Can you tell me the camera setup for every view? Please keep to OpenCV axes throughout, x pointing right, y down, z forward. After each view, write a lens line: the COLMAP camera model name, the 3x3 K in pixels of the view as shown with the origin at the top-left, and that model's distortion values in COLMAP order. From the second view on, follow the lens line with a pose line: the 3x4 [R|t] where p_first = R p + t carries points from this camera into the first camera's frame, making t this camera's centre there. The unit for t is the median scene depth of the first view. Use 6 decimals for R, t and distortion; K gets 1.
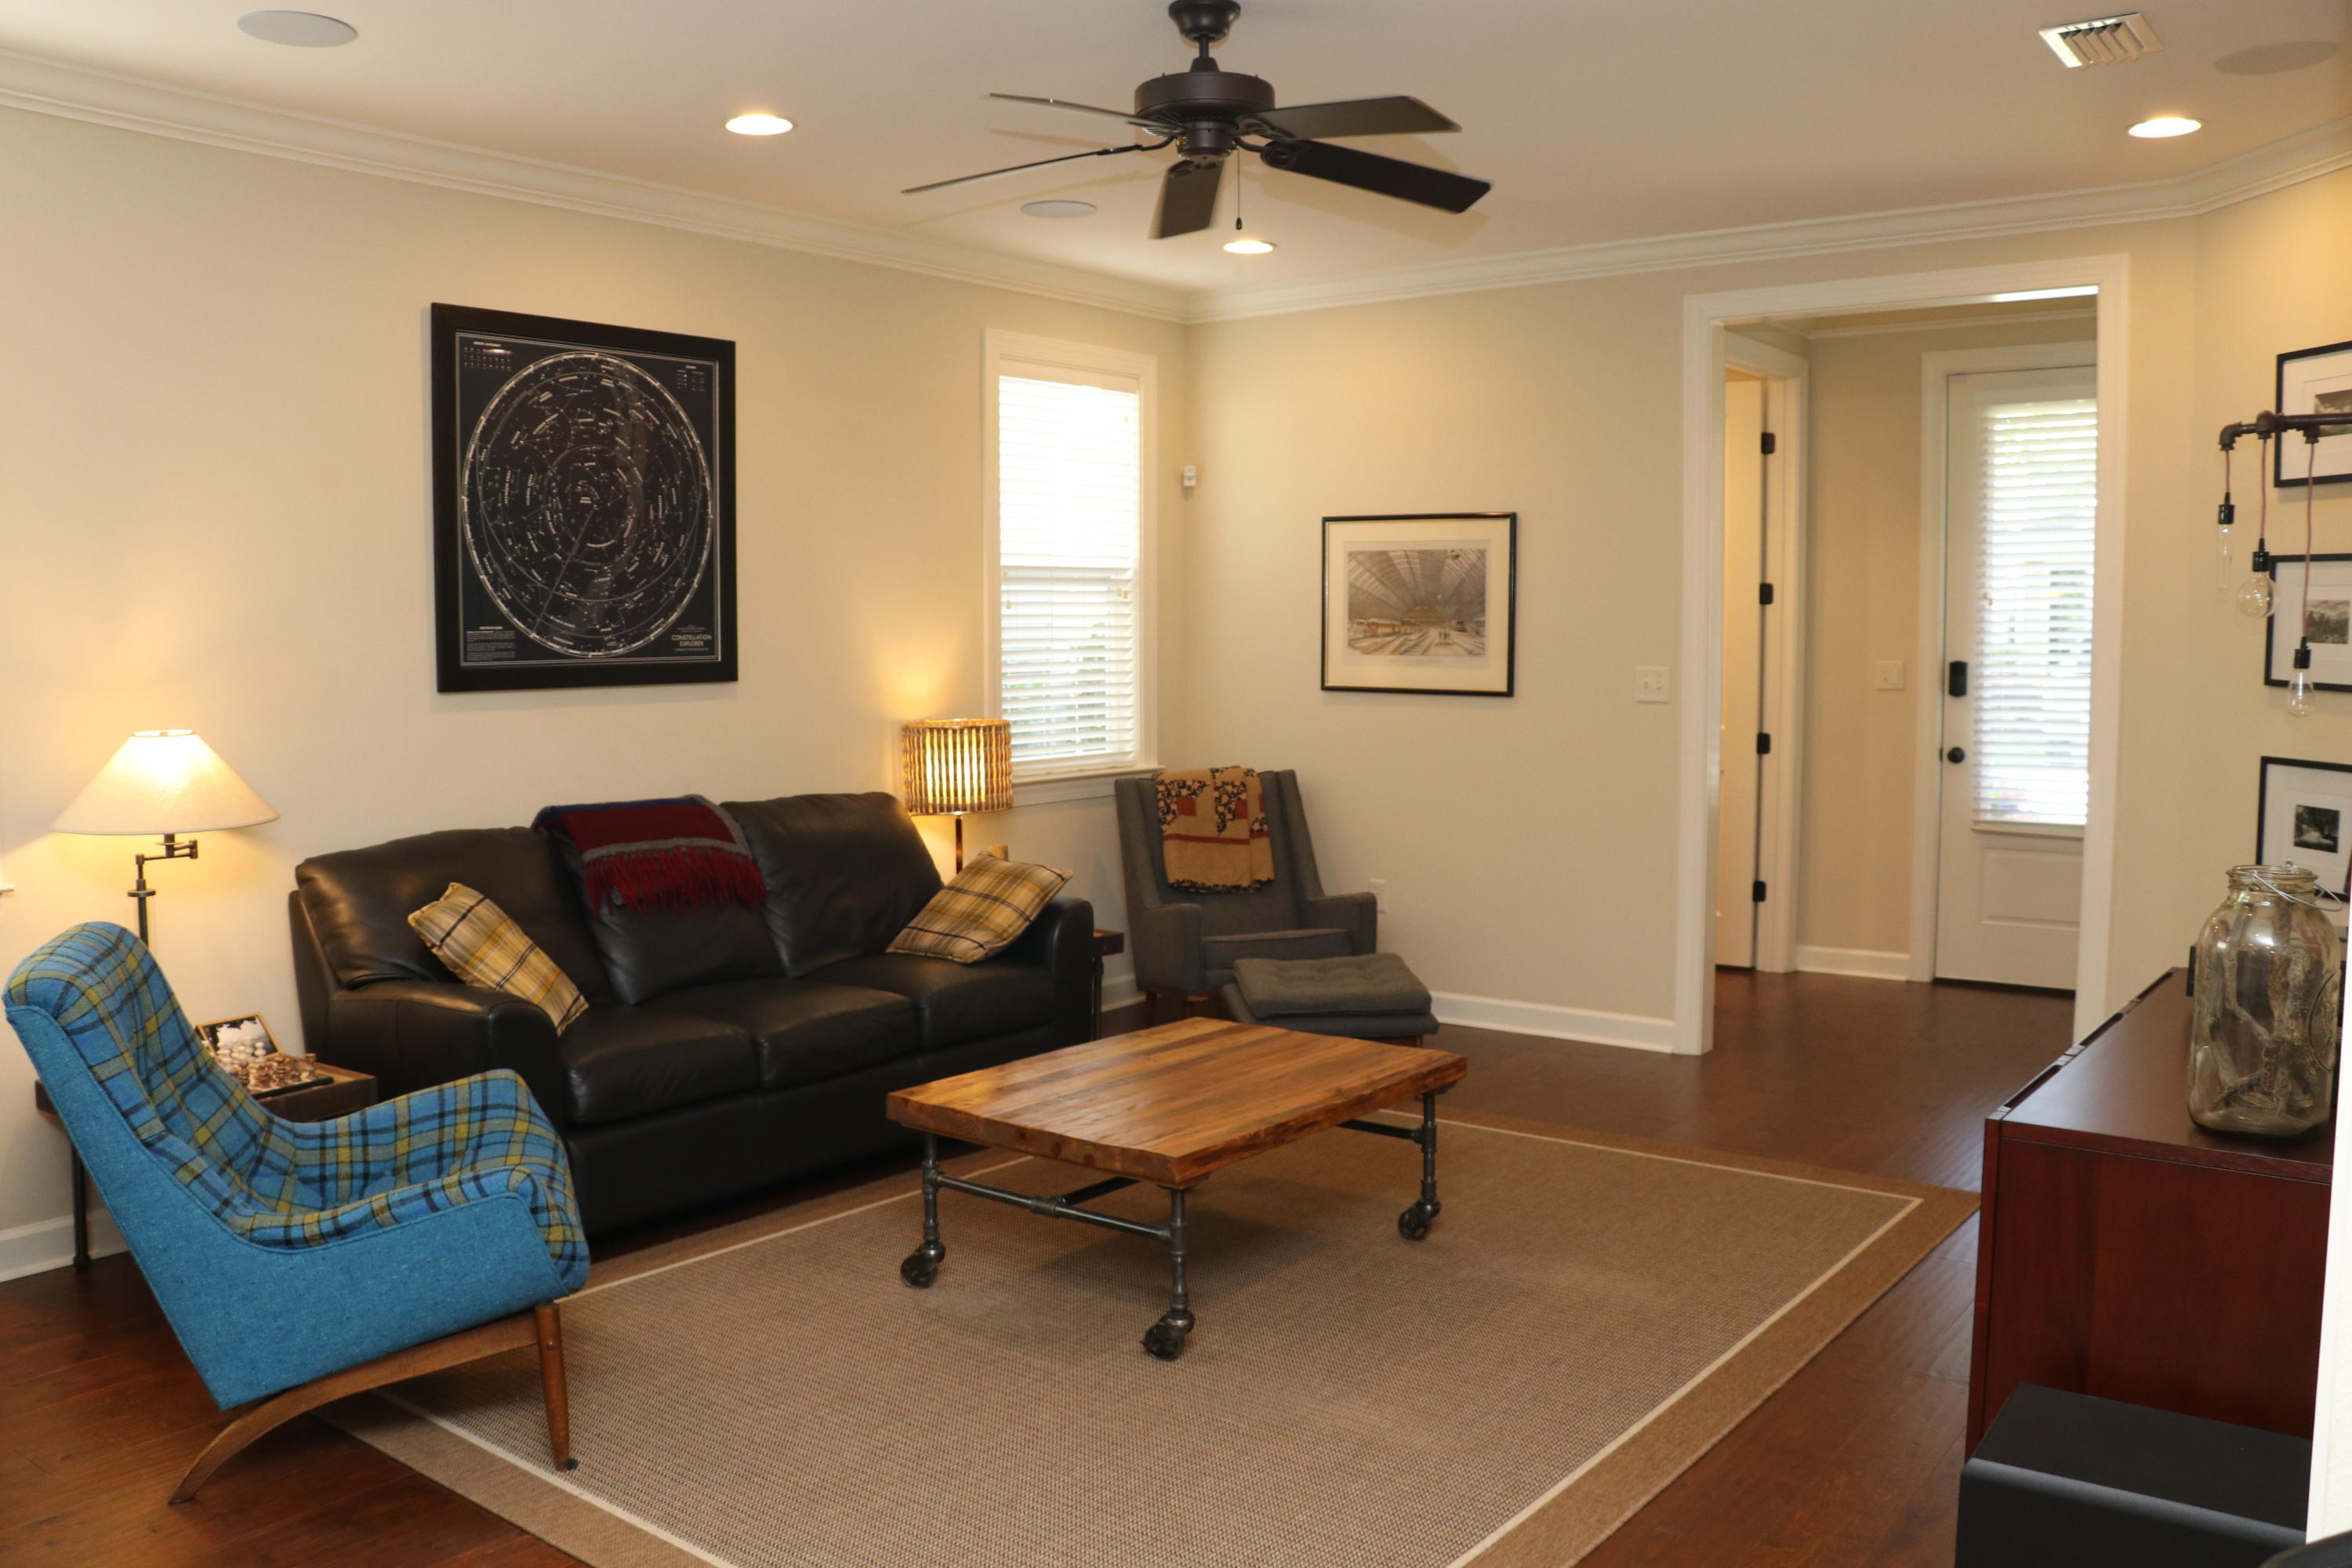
lens RADIAL K [[1923.8, 0, 1157.2], [0, 1923.8, 786.9], [0, 0, 1]] dist [-0.181752, 0.136919]
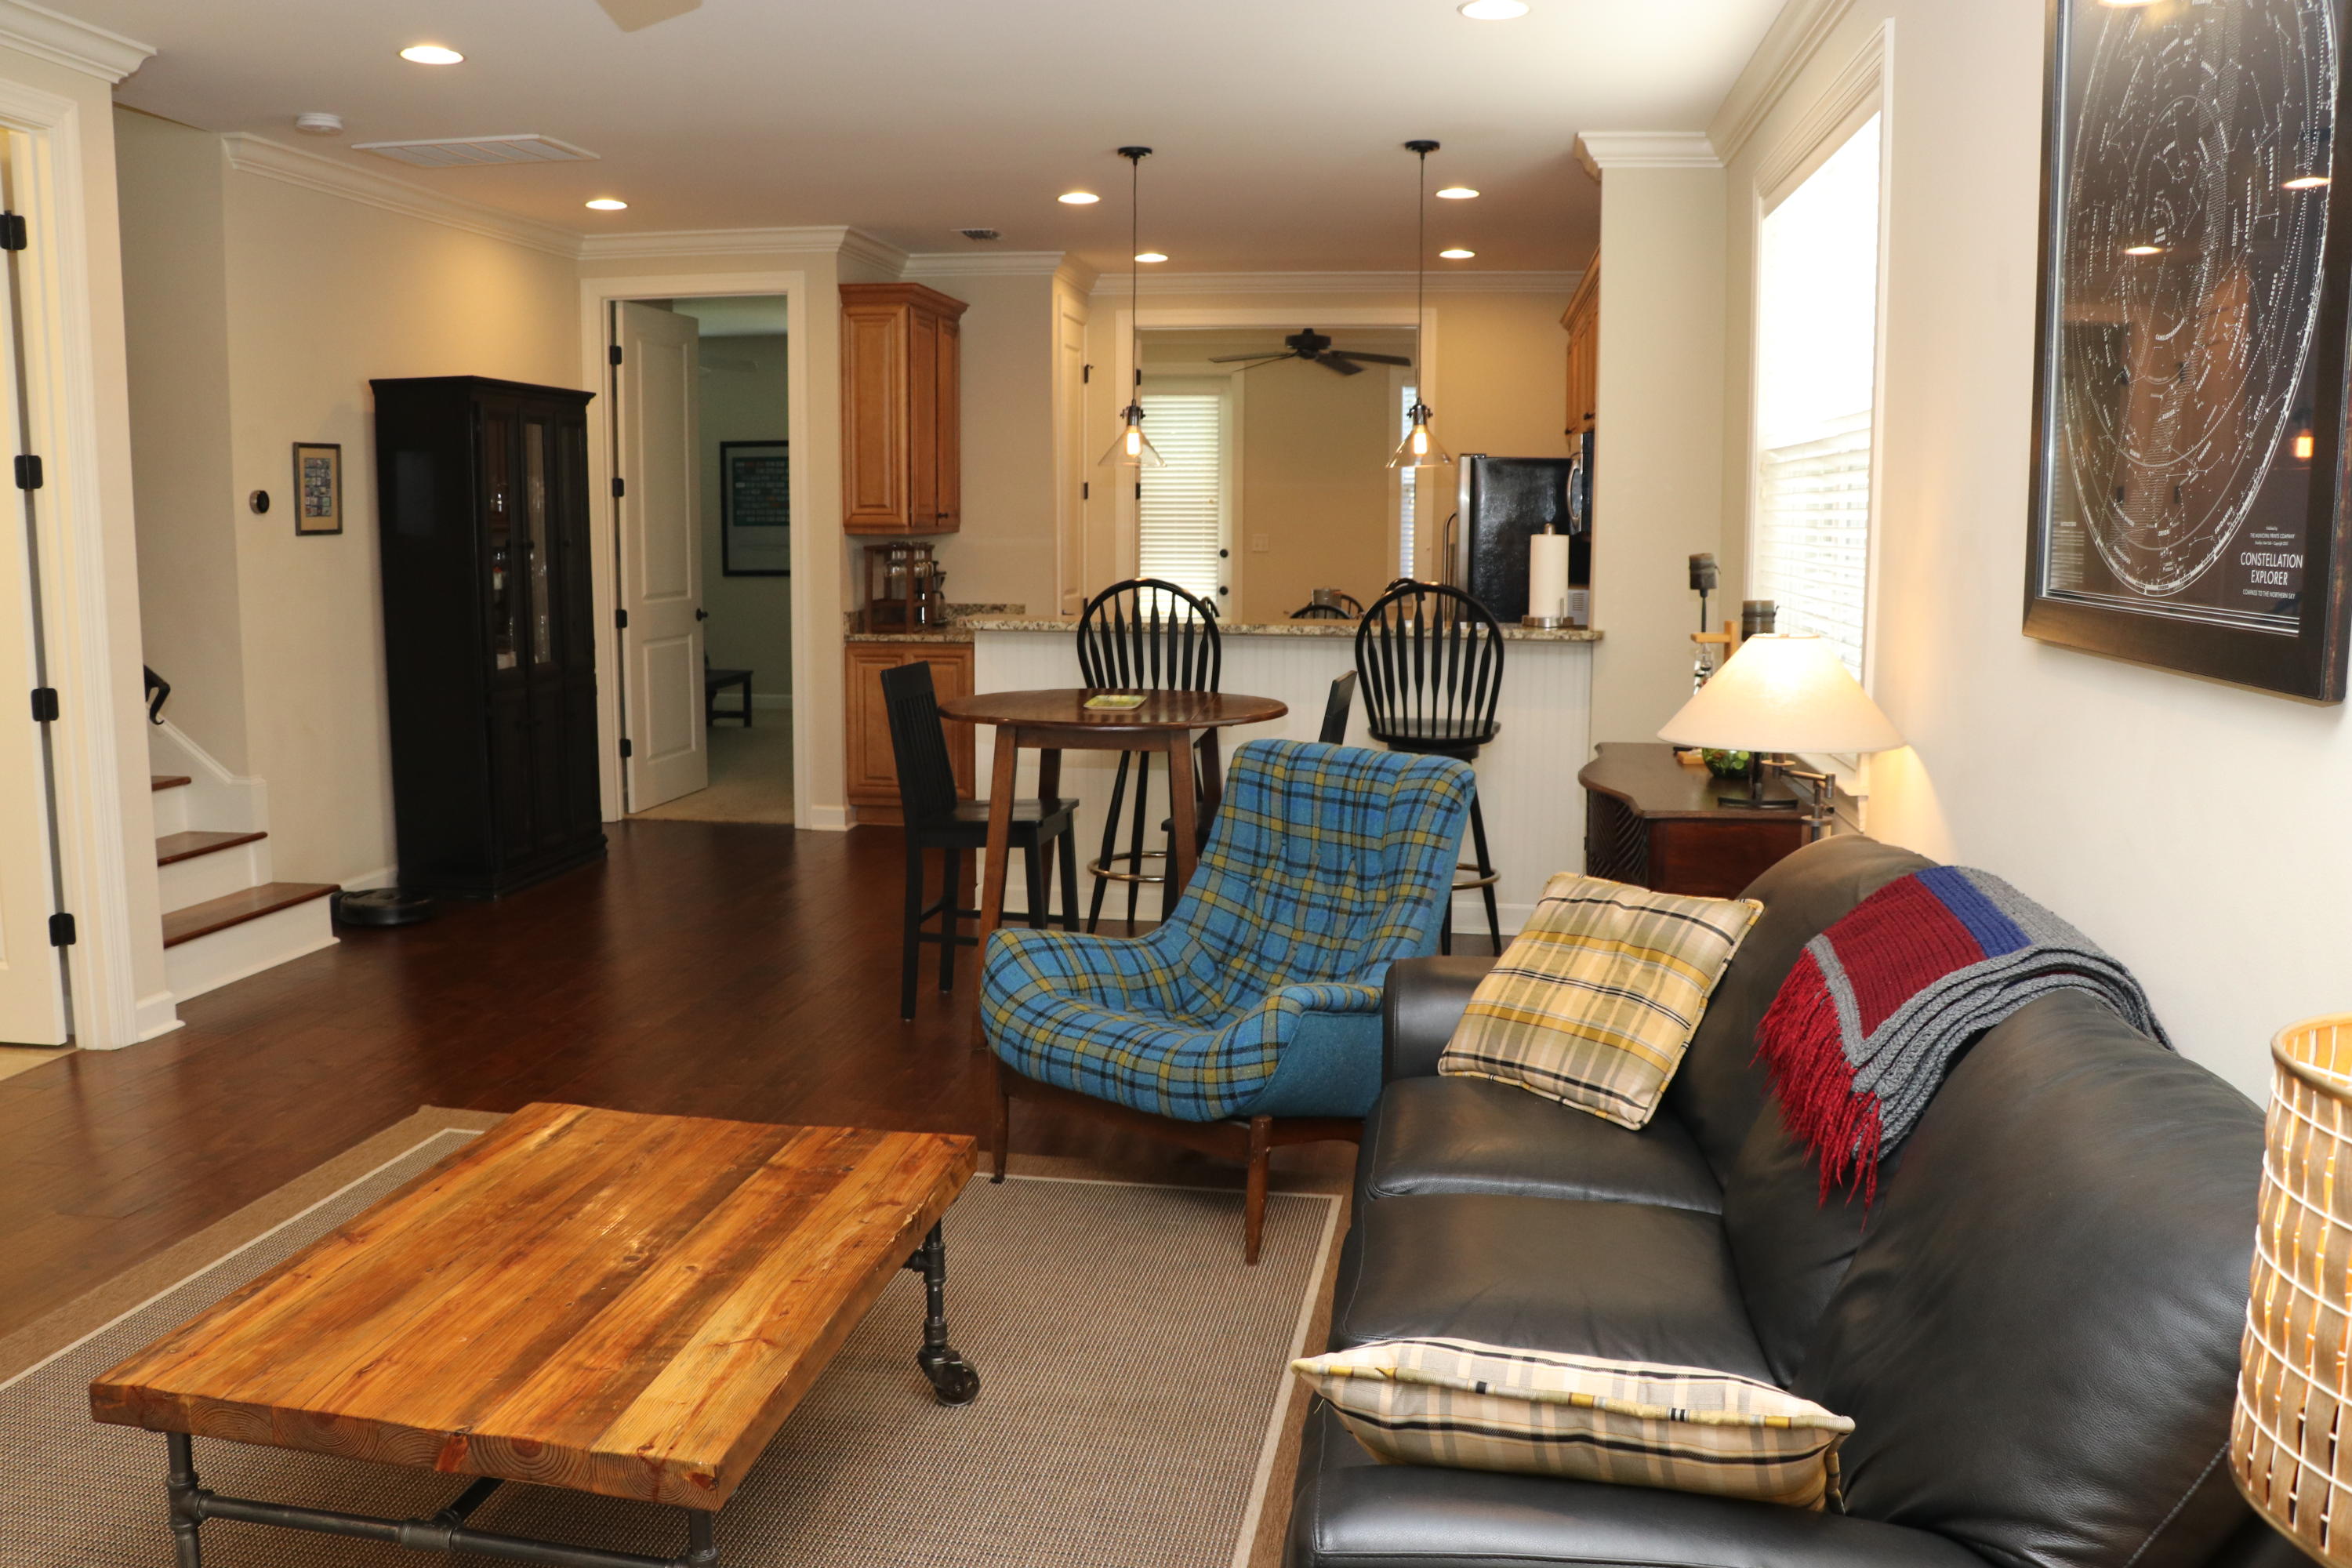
lens RADIAL K [[1923.8, 0, 1180.5], [0, 1923.8, 796.4], [0, 0, 1]] dist [-0.181752, 0.136919]
pose [[-0.874256, 0.064309, -0.481187, 0.105358], [-0.049577, 0.974178, 0.220269, -0.103338], [0.482927, 0.216427, -0.848493, 1.232802]]
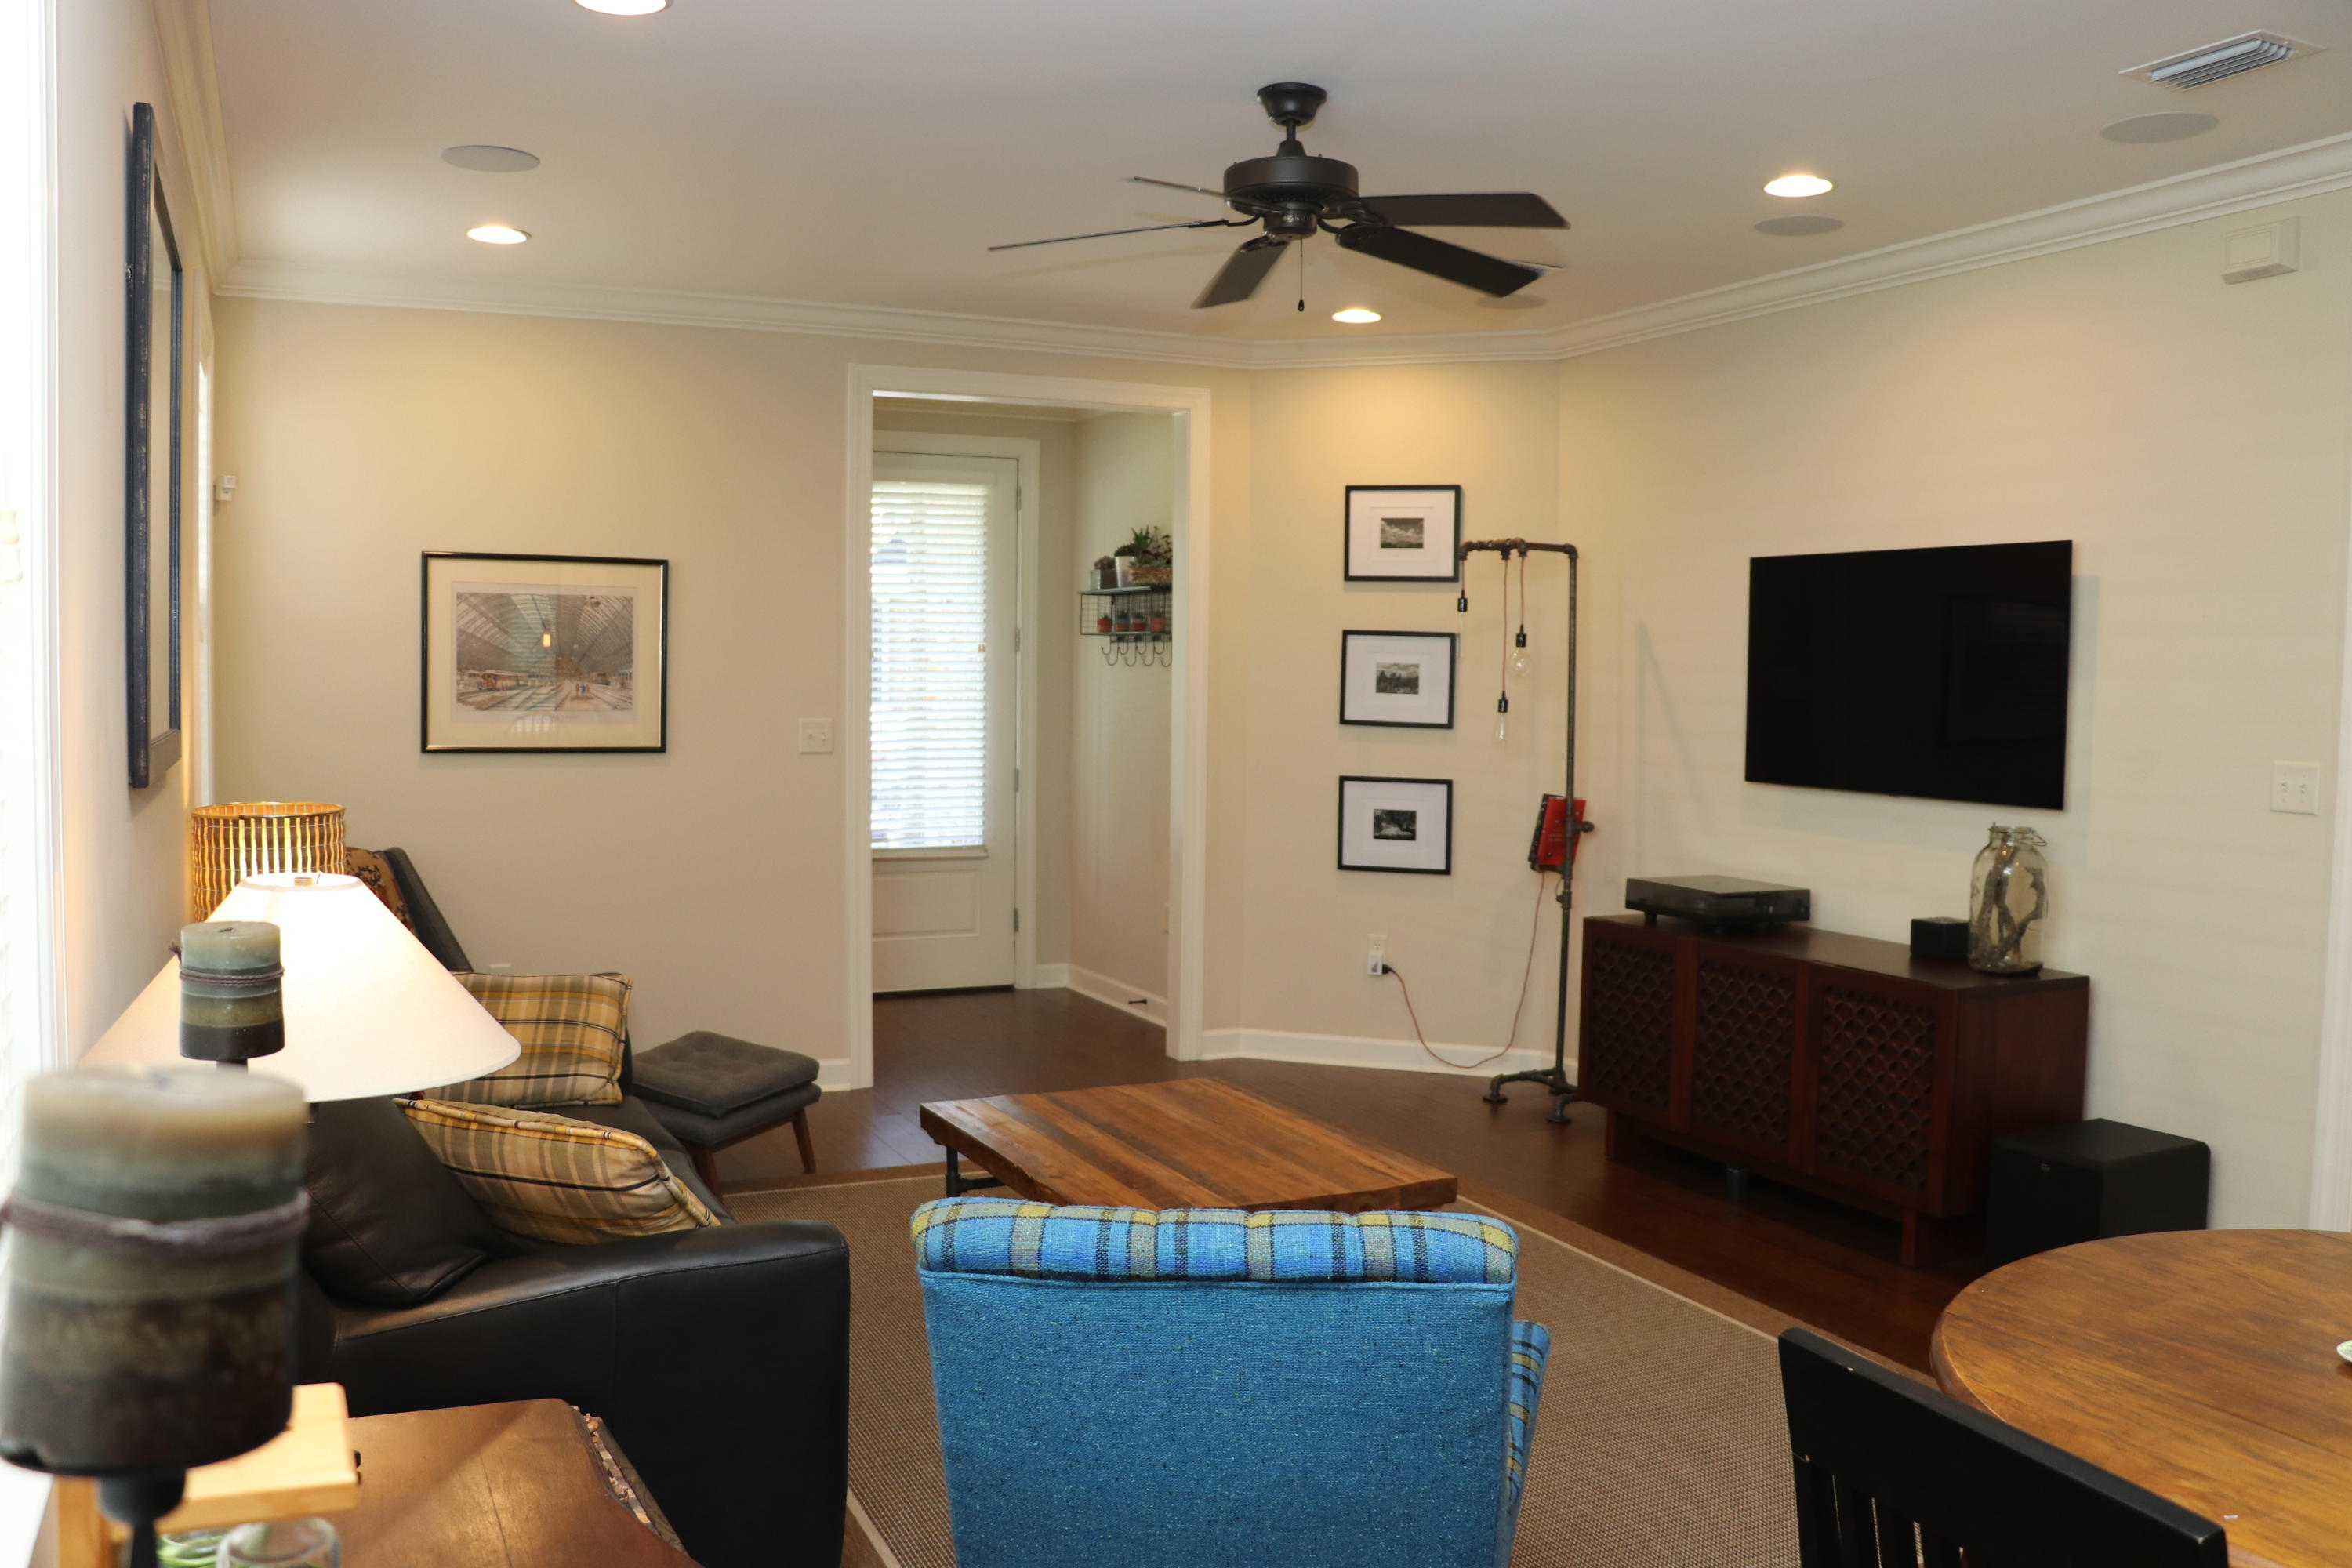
lens RADIAL K [[1923.8, 0, 1169.7], [0, 1923.8, 791.3], [0, 0, 1]] dist [-0.181752, 0.136919]
pose [[0.449520, -0.045585, 0.892106, -0.670464], [0.062388, 0.997860, 0.019553, -0.037528], [-0.891089, 0.046867, 0.451402, 0.424674]]
